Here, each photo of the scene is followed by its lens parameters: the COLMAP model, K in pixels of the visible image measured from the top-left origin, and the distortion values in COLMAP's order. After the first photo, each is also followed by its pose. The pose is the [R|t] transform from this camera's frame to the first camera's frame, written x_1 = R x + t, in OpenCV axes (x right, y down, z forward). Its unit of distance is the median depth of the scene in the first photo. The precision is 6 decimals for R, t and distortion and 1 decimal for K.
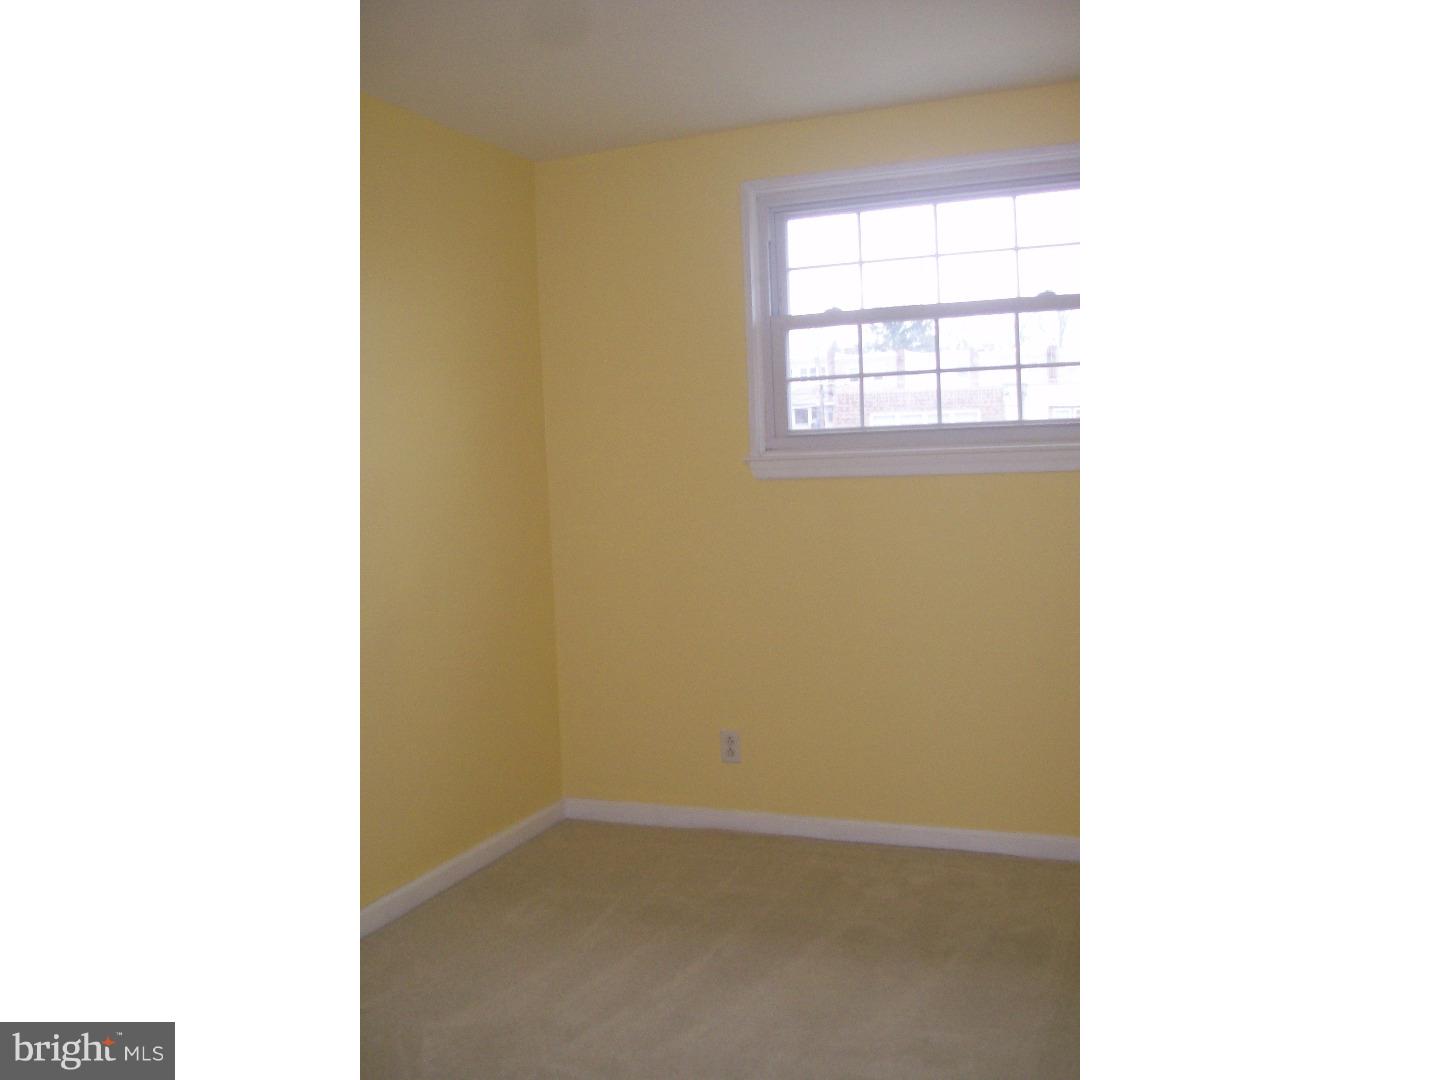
lens RADIAL K [[1575.9, 0, 726.3], [0, 1575.9, 521.0], [0, 0, 1]] dist [-0.162188, 0.120974]
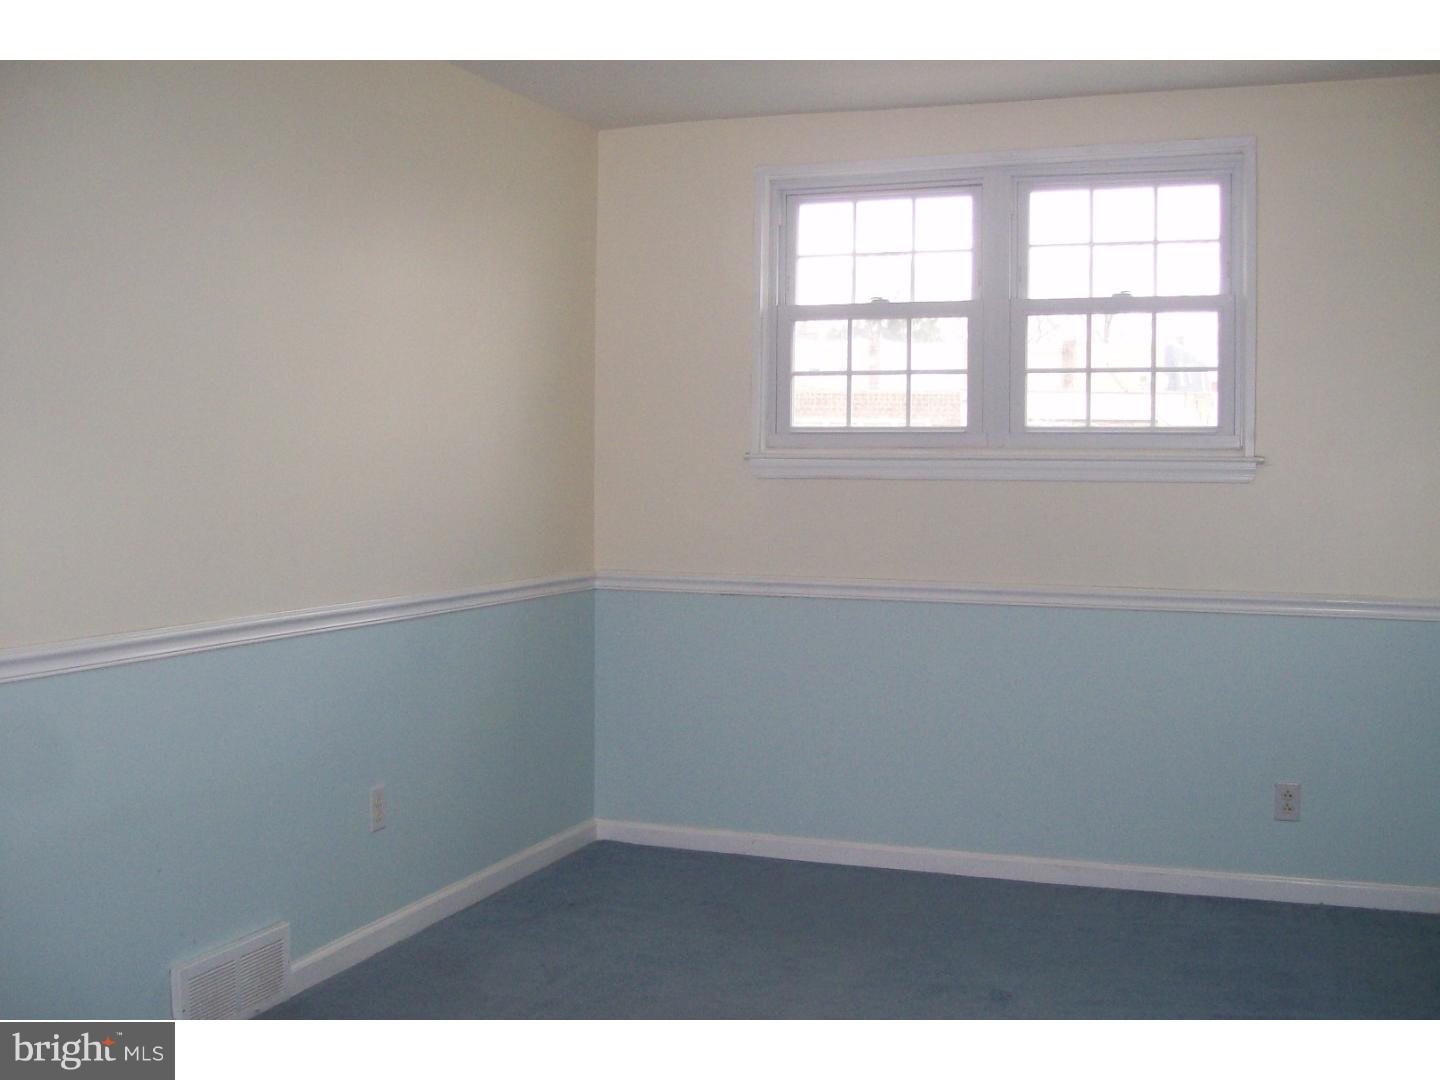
lens RADIAL K [[1575.9, 0, 726.3], [0, 1575.9, 521.0], [0, 0, 1]] dist [-0.162188, 0.120974]
pose [[0.990409, 0.033503, 0.134044, -0.124280], [-0.033592, 0.999434, -0.001594, 0.001629], [-0.134021, -0.002924, 0.990974, 0.069105]]
